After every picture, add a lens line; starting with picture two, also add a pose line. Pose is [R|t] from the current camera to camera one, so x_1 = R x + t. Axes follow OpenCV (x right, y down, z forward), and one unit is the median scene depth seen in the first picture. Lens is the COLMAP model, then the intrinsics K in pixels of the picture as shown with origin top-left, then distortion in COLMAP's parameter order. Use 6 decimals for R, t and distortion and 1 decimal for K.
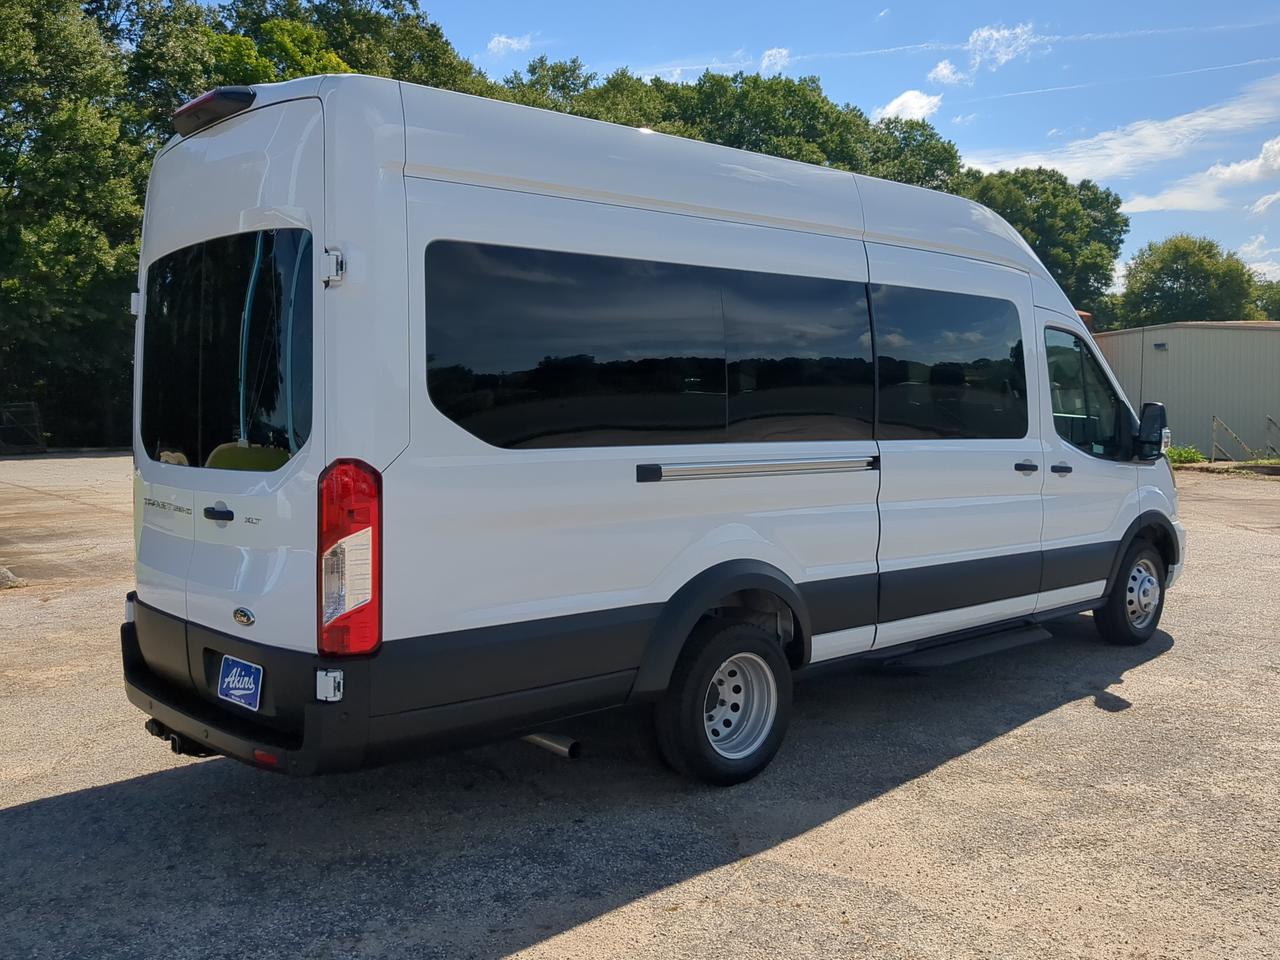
lens RADIAL K [[1163.8, 0, 633.3], [0, 1163.8, 475.8], [0, 0, 1]] dist [0.021461, -0.045416]
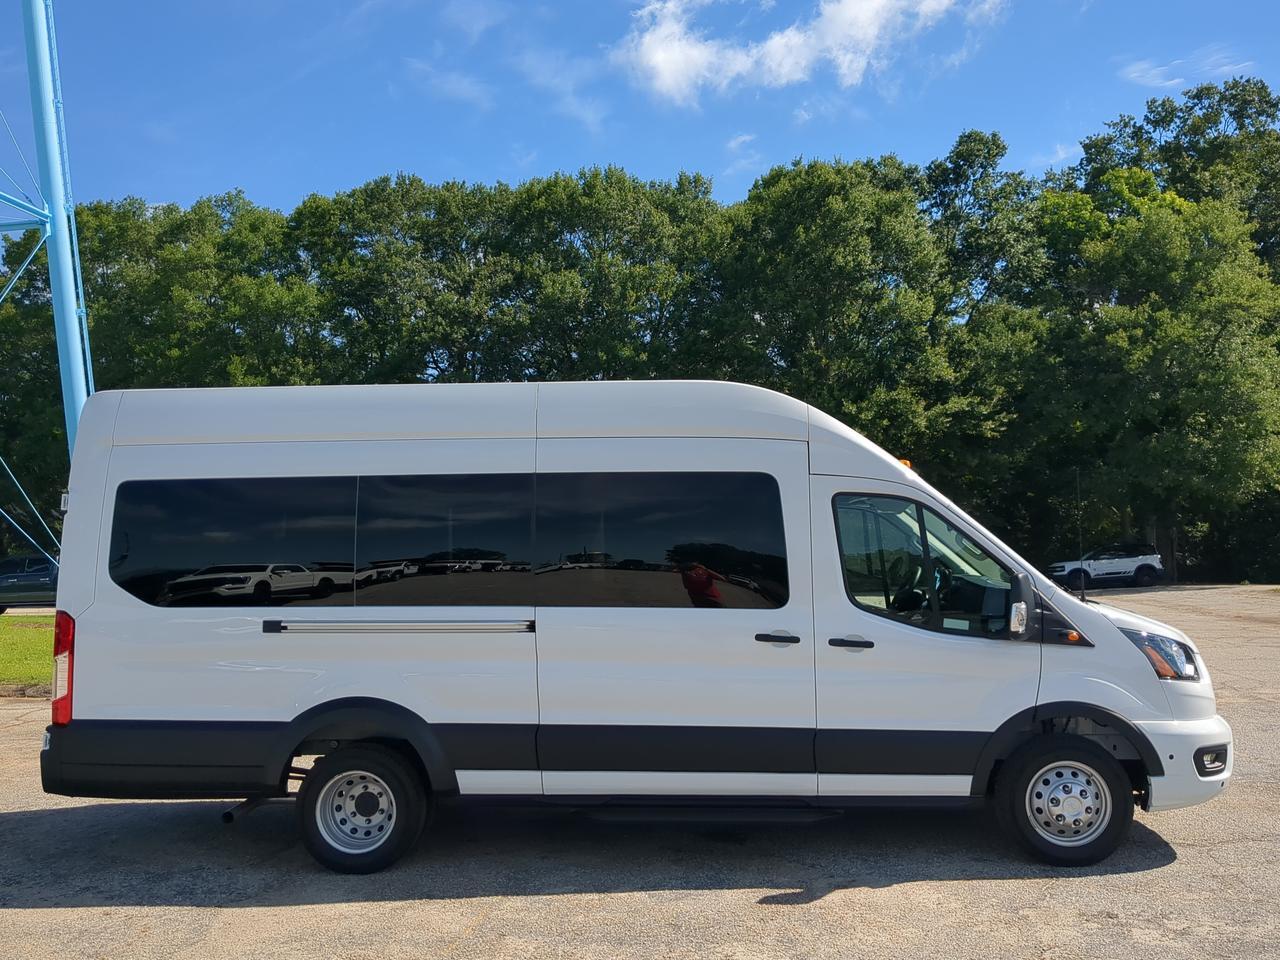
lens RADIAL K [[1163.8, 0, 640.8], [0, 1163.8, 481.5], [0, 0, 1]] dist [0.021461, -0.045416]
pose [[0.689251, -0.058144, -0.722186, 1.206251], [-0.033469, 0.993155, -0.111903, -0.030078], [0.723749, 0.101300, 0.682587, 0.295848]]
